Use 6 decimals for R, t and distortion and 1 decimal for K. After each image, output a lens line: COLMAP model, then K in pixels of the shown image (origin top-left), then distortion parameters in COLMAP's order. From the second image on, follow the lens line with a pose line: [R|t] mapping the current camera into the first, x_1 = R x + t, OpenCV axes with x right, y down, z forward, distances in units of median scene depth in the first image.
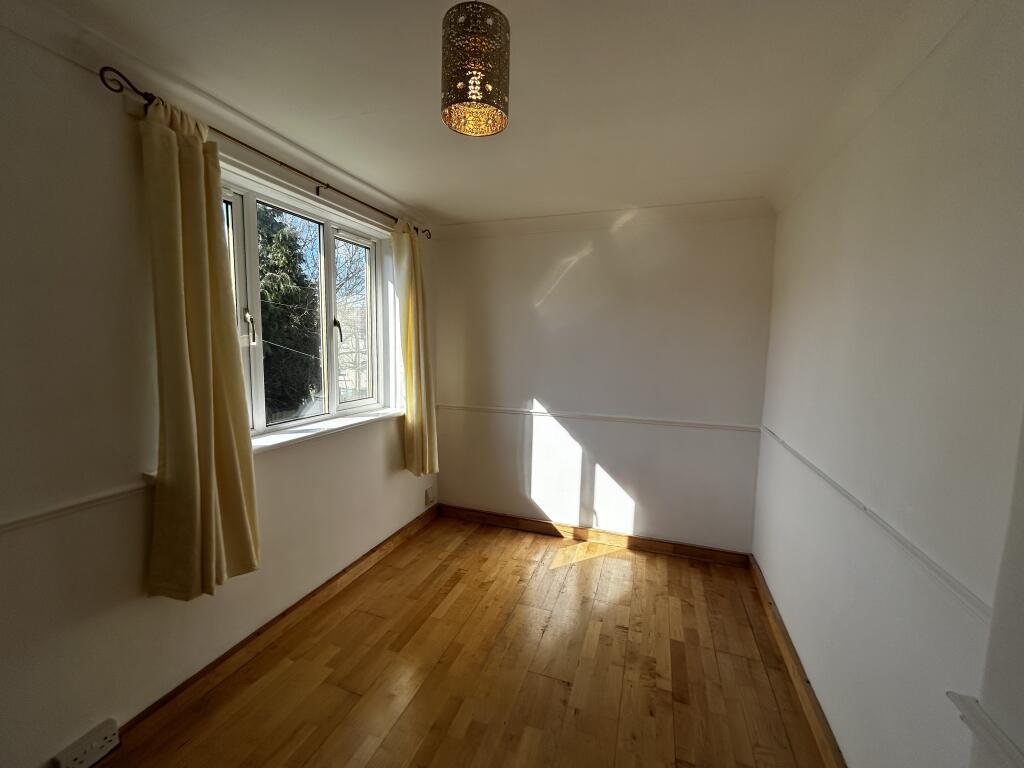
lens RADIAL K [[412.4, 0, 514.7], [0, 412.4, 384.5], [0, 0, 1]] dist [-0.000234, 0.000264]
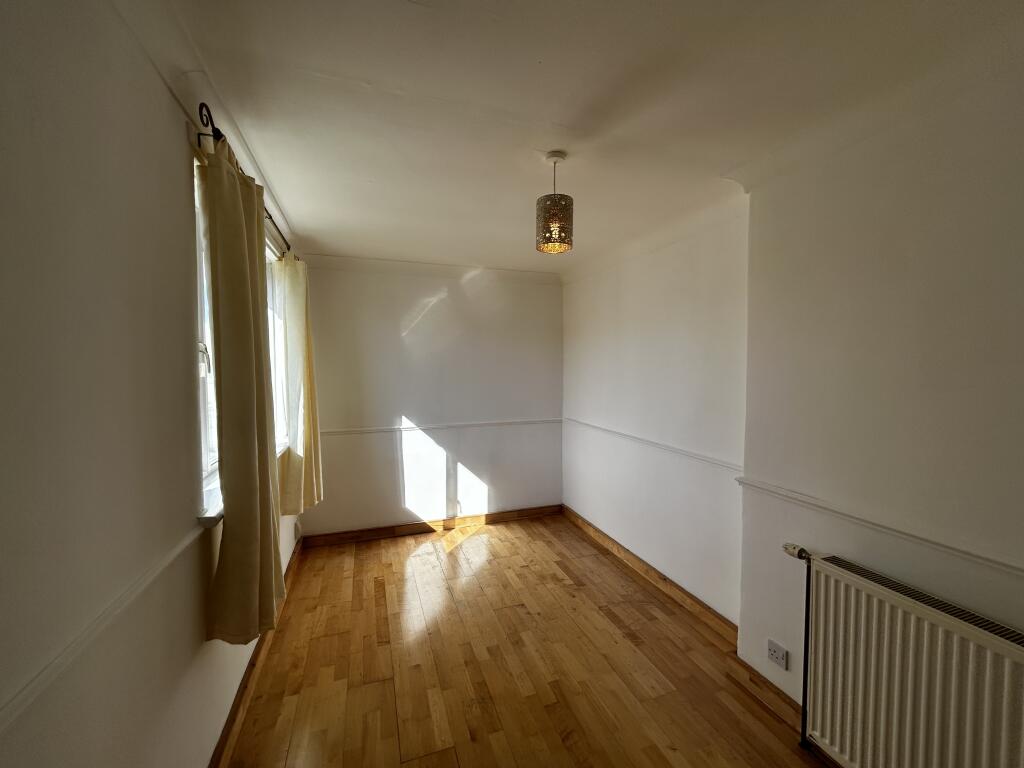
lens RADIAL K [[409.9, 0, 512.0], [0, 409.9, 384.0], [0, 0, 1]] dist [-0.000459, -0.000094]
pose [[0.779994, -0.044359, 0.624213, -0.468227], [0.077261, 0.996679, -0.025716, -0.002589], [-0.620999, 0.068286, 0.780831, -0.088166]]
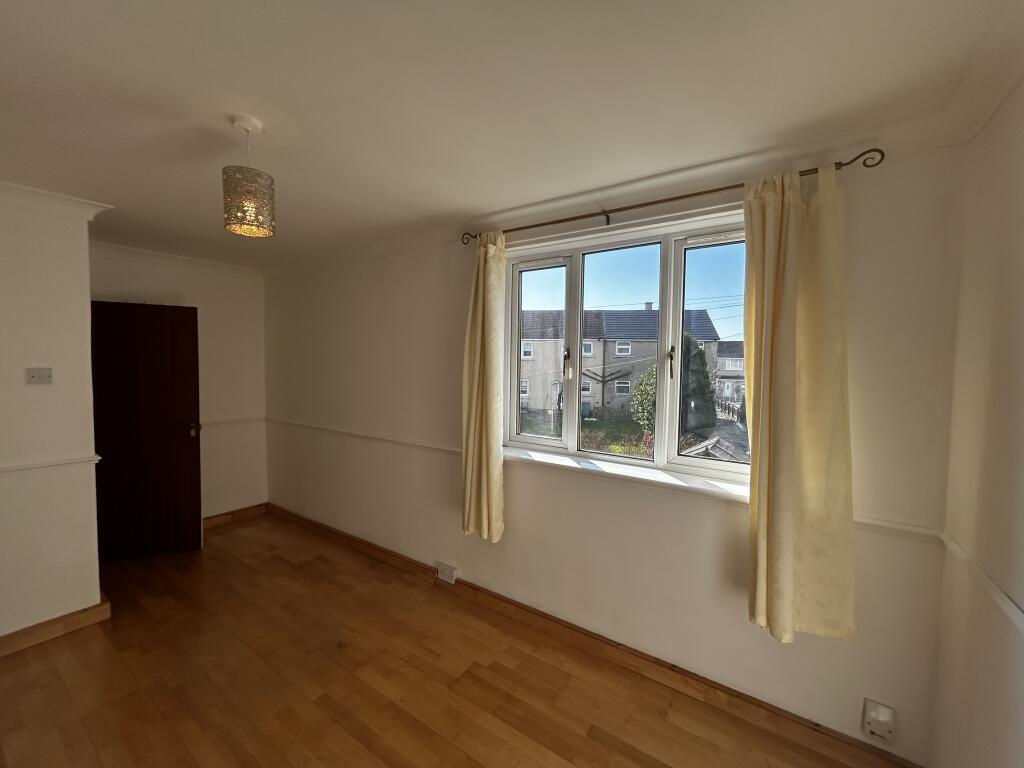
lens RADIAL K [[414.7, 0, 509.0], [0, 414.7, 388.2], [0, 0, 1]] dist [-0.000048, 0.000100]
pose [[-0.265392, 0.027151, -0.963758, 0.385981], [-0.125375, 0.990144, 0.062419, -0.083129], [0.955954, 0.137396, -0.259372, 0.796424]]
